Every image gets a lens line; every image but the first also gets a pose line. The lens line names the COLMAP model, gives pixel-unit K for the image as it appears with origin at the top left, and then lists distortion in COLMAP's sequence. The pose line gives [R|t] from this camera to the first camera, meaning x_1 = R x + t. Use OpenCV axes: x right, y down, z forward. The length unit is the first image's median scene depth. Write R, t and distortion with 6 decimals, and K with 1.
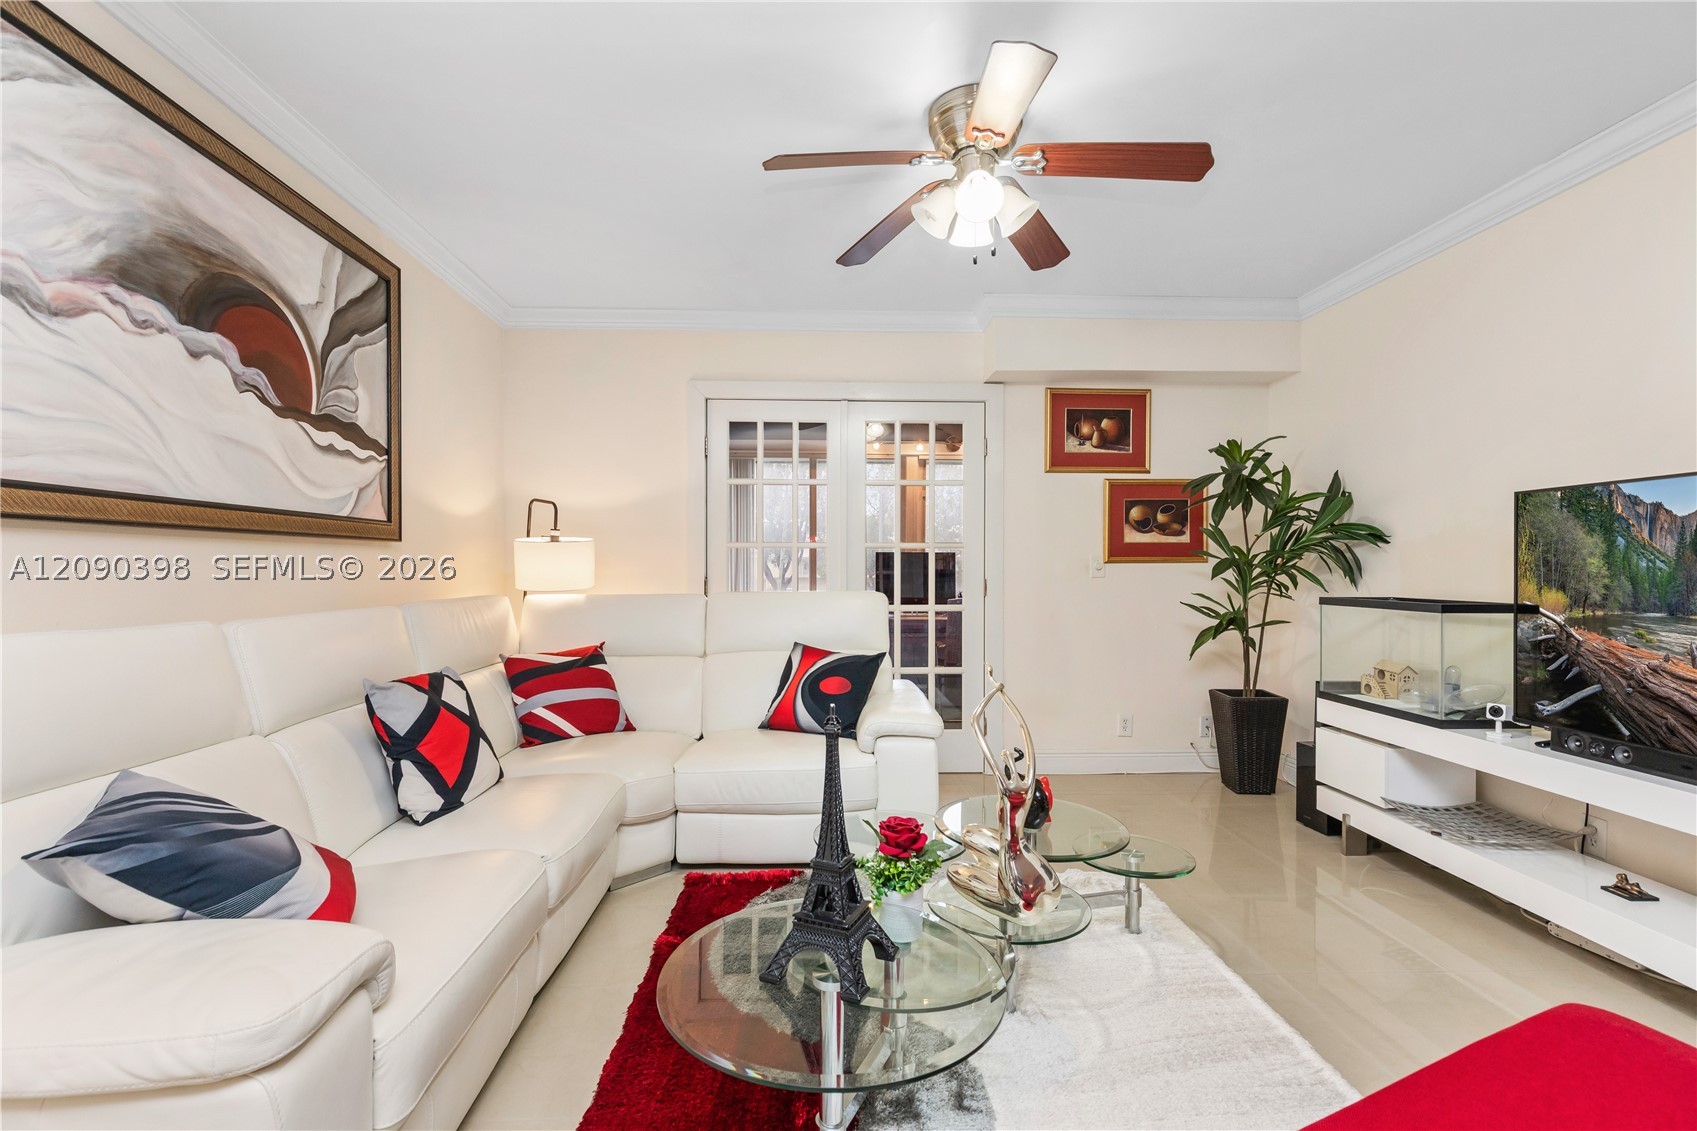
lens RADIAL K [[764.4, 0, 843.2], [0, 764.4, 577.3], [0, 0, 1]] dist [0.005509, -0.001838]
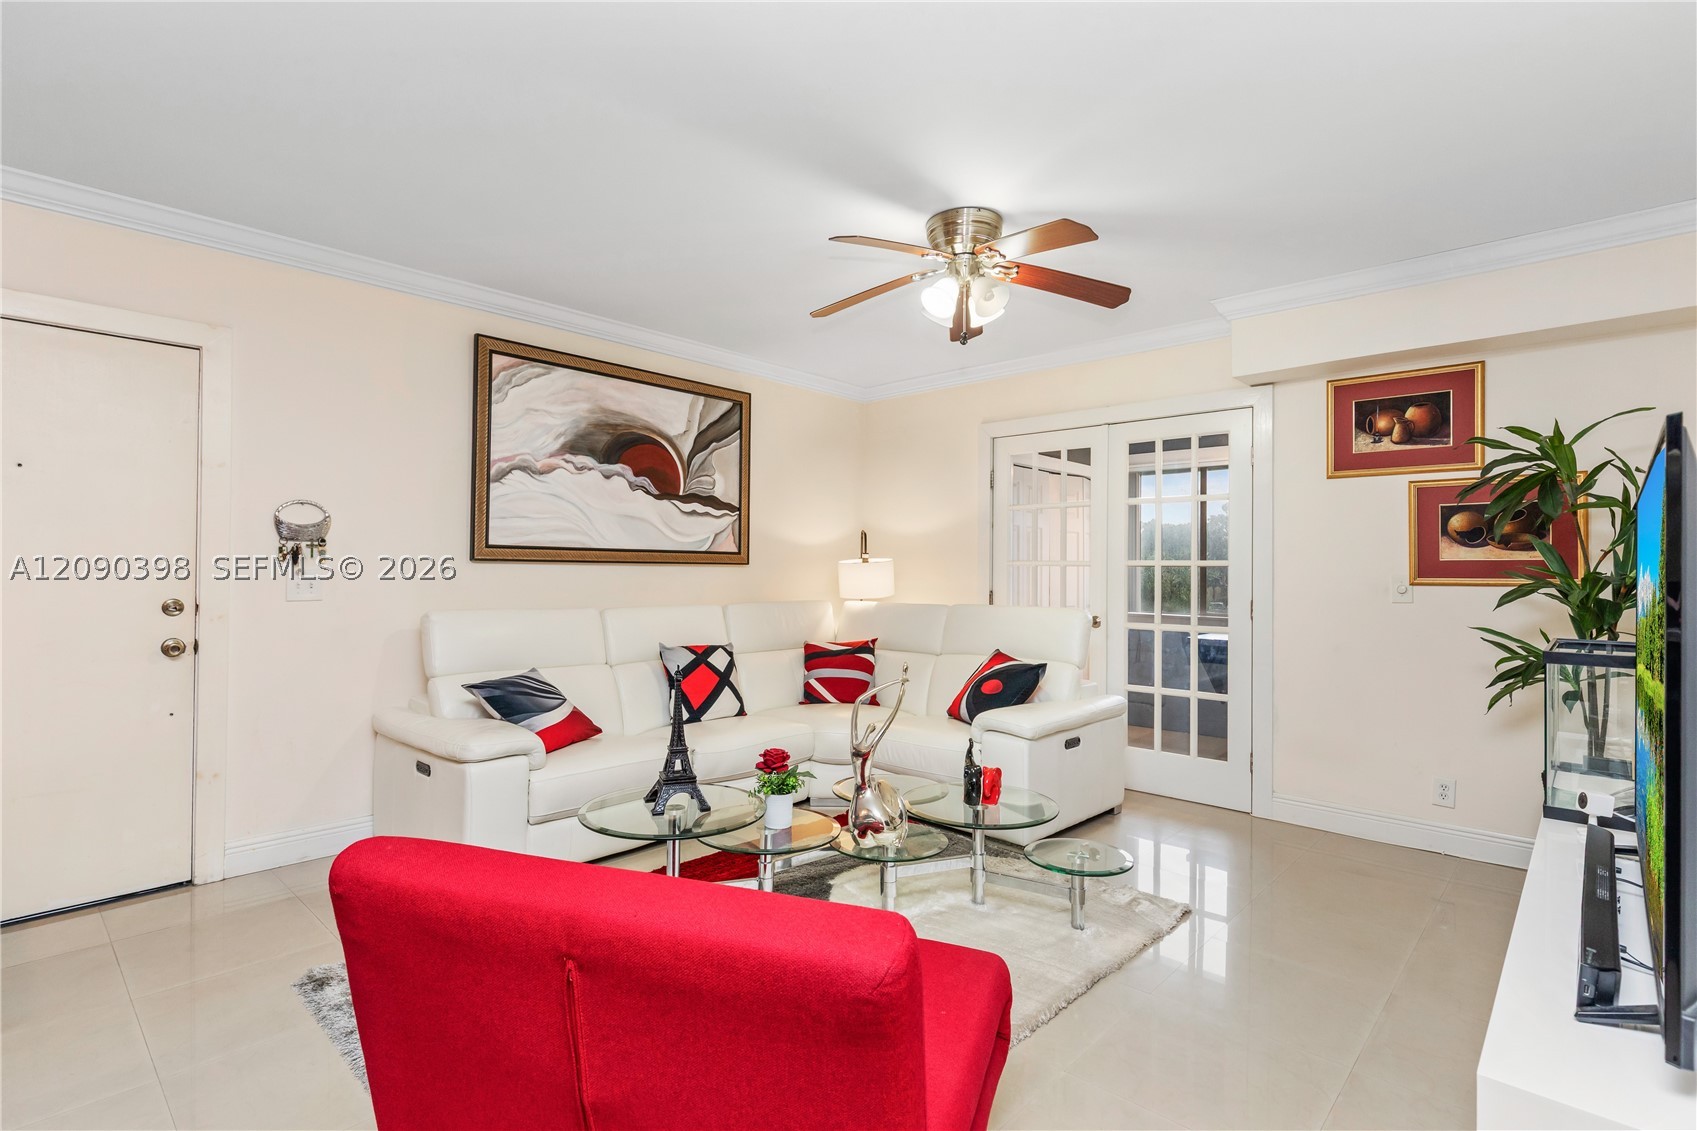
lens RADIAL K [[807.6, 0, 834.9], [0, 807.6, 569.9], [0, 0, 1]] dist [-0.006627, 0.000372]
pose [[0.702358, 0.004919, -0.711807, 0.687334], [-0.017419, 0.999795, -0.010279, -0.020001], [0.711610, 0.019619, 0.702300, -0.044392]]
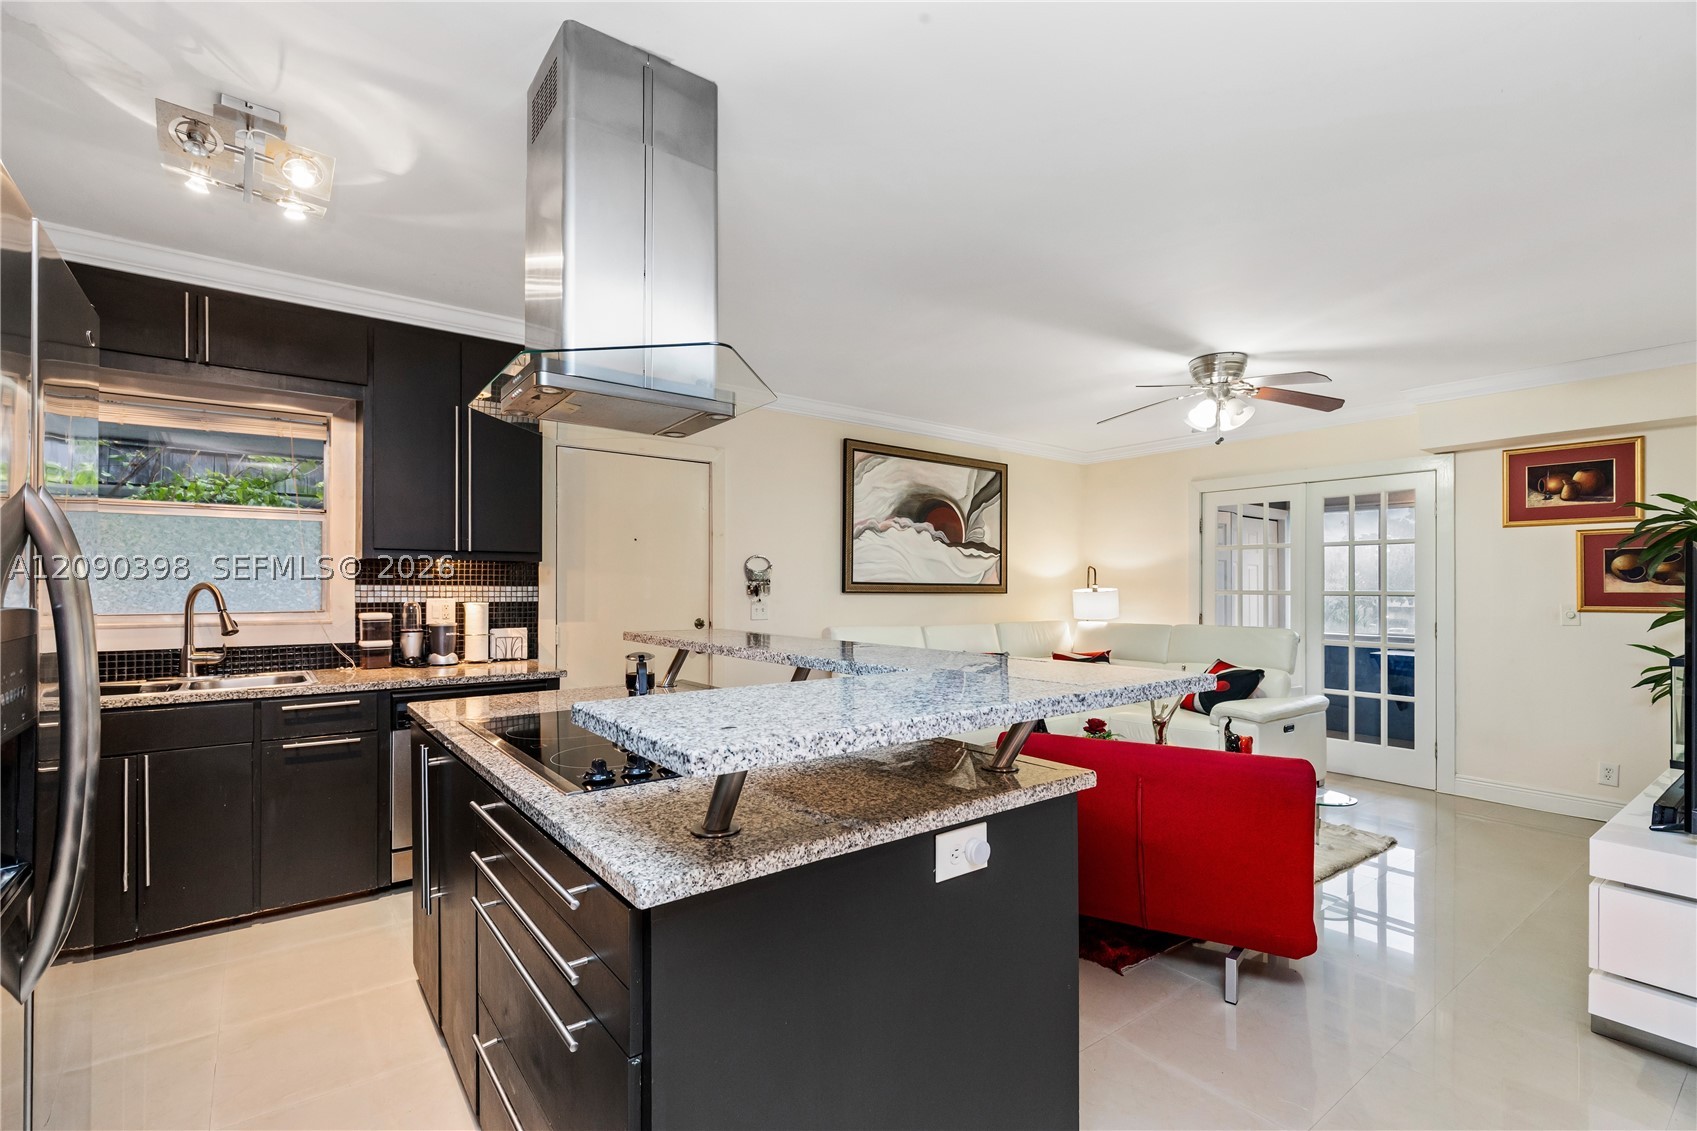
lens RADIAL K [[764.4, 0, 836.8], [0, 764.4, 586.9], [0, 0, 1]] dist [0.005509, -0.001838]
pose [[0.576735, 0.000187, -0.816931, 0.806298], [-0.016821, 0.999791, -0.011646, -0.030254], [0.816758, 0.020459, 0.576617, -0.548486]]
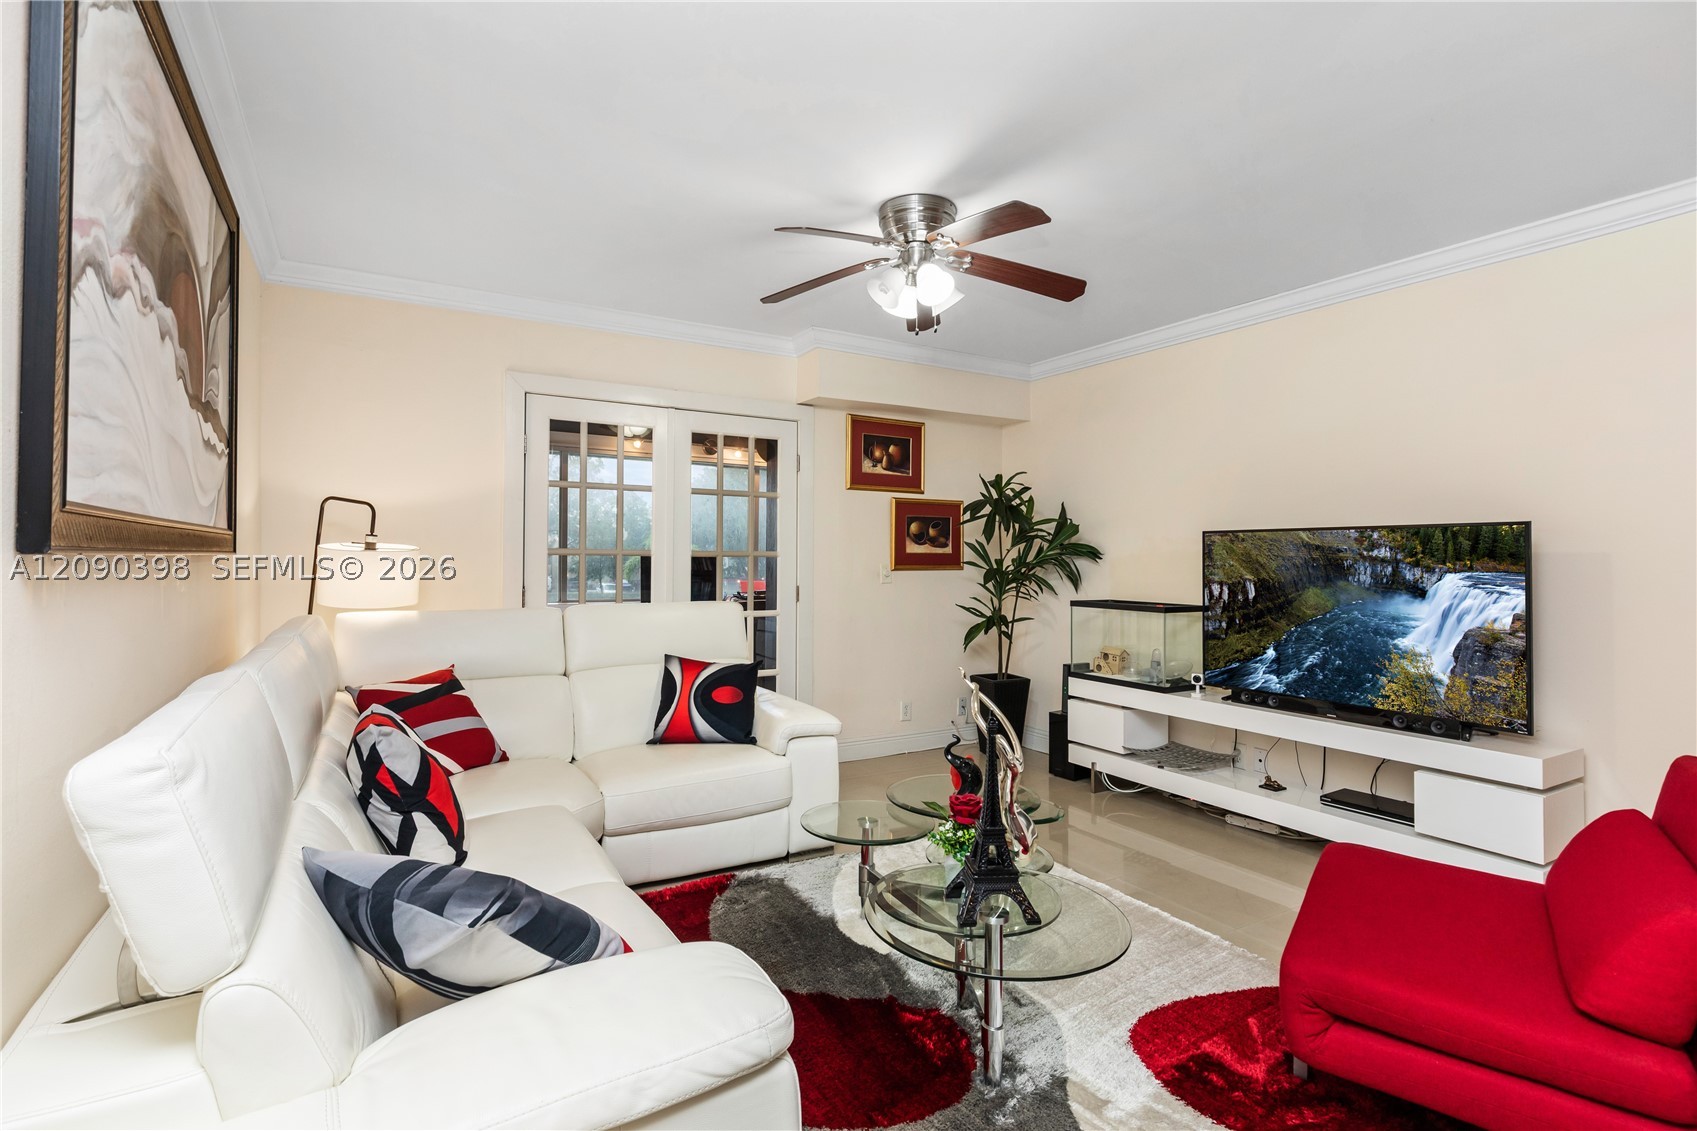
lens RADIAL K [[807.6, 0, 849.6], [0, 807.6, 553.3], [0, 0, 1]] dist [-0.006627, 0.000372]
pose [[0.880436, 0.009515, 0.474069, -0.379417], [-0.001788, 0.999858, -0.016748, -0.032130], [-0.474161, 0.013898, 0.880328, -0.047244]]
